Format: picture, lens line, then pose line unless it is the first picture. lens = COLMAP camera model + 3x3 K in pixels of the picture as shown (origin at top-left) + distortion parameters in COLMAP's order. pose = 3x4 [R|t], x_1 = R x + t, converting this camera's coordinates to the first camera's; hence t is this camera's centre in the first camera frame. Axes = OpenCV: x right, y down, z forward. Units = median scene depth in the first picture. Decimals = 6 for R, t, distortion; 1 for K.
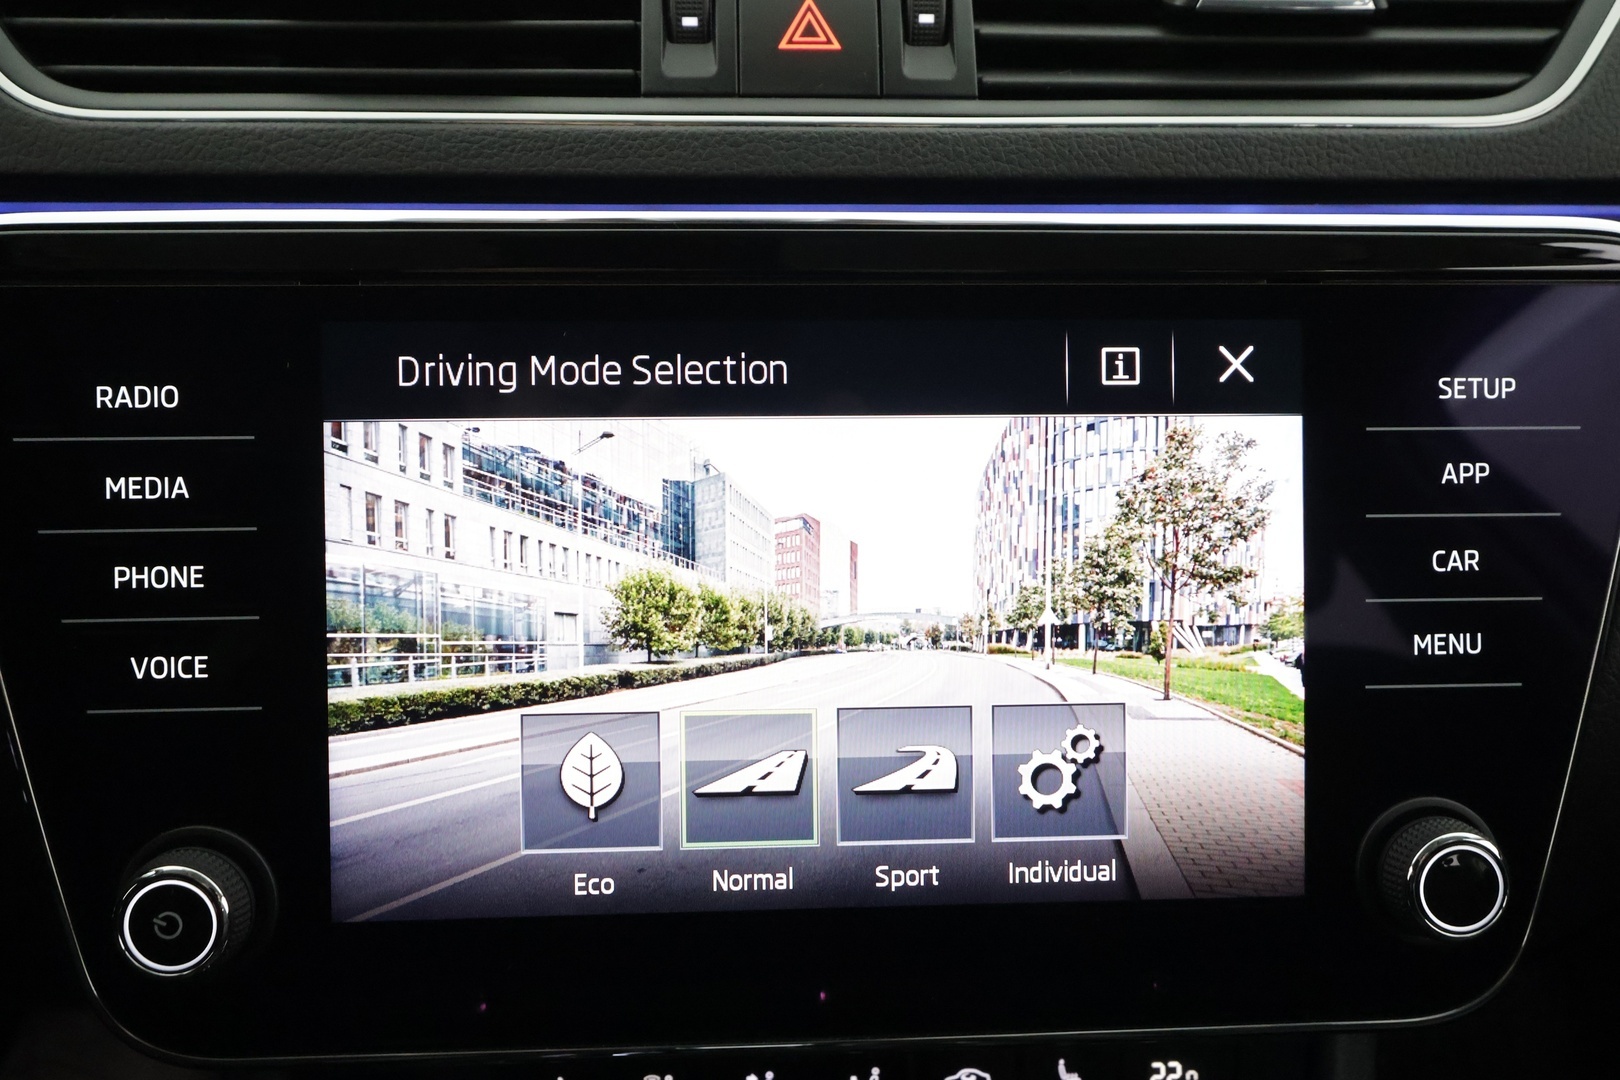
lens RADIAL K [[1334.8, 0, 810.0], [0, 1334.8, 540.0], [0, 0, 1]] dist [0.064397, -0.000706]
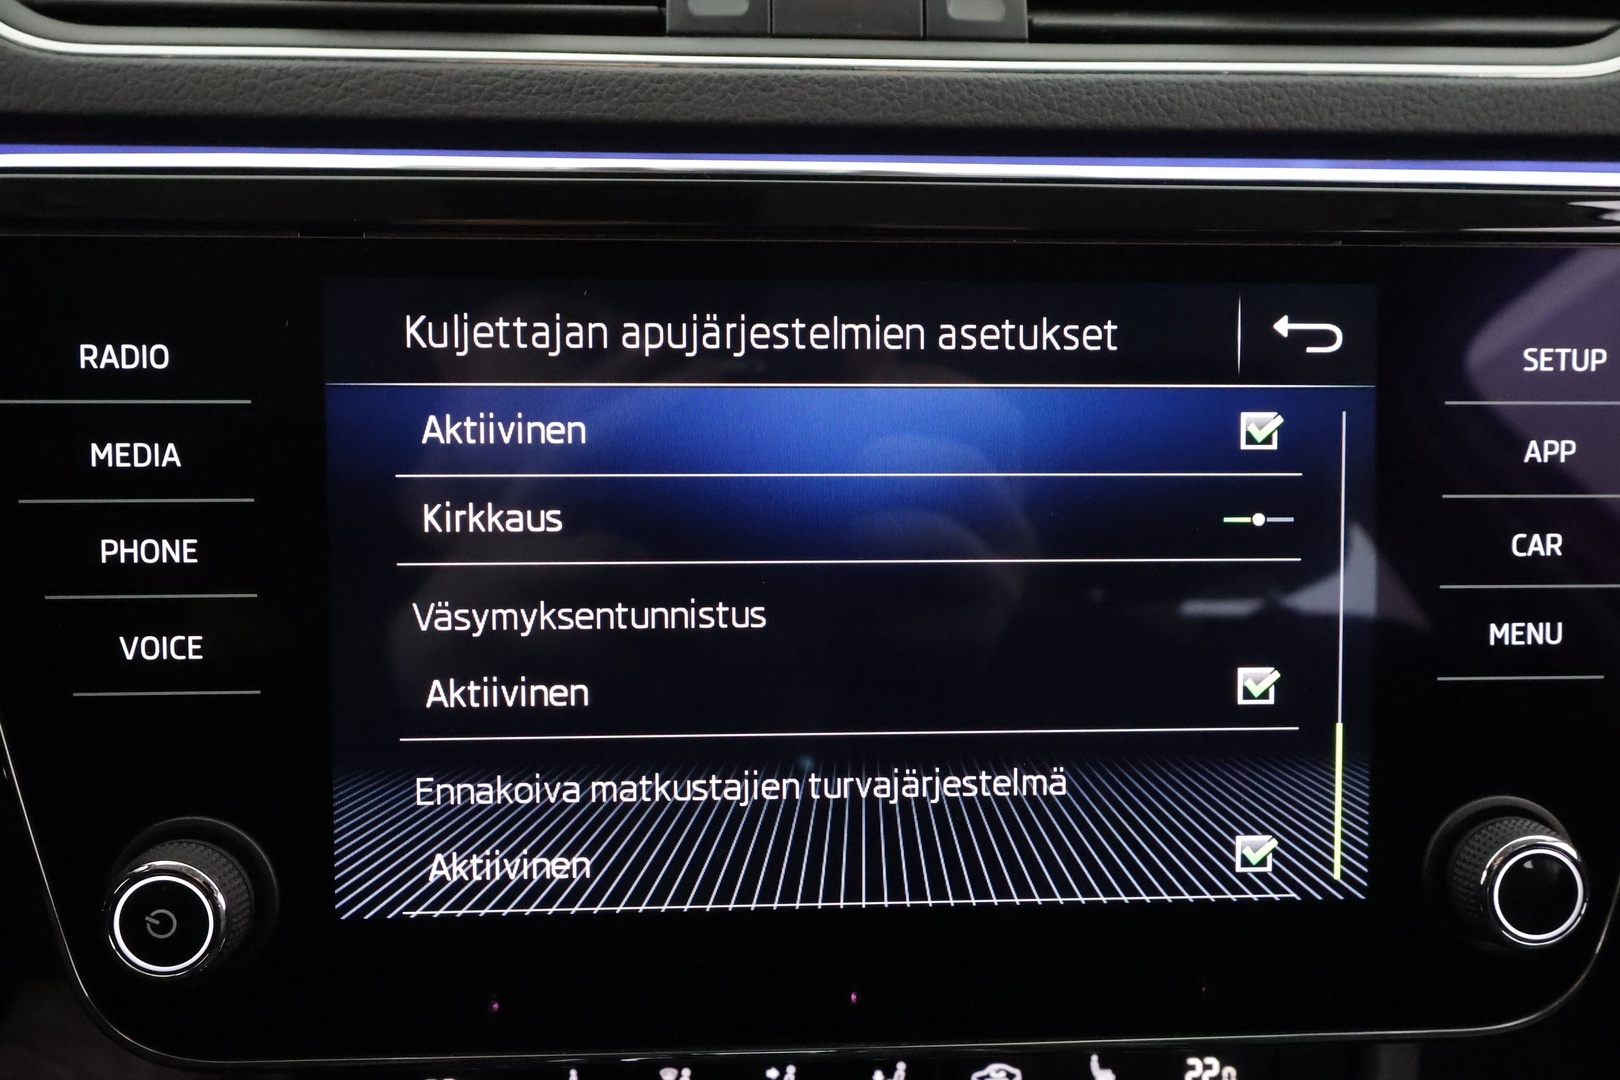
lens RADIAL K [[1266.8, 0, 795.0], [0, 1266.8, 539.1], [0, 0, 1]] dist [0.048571, 0.008381]
pose [[0.999958, 0.009138, 0.001122, -0.035844], [-0.009170, 0.999406, 0.033217, -0.013536], [-0.000818, -0.033226, 0.999448, 0.112335]]
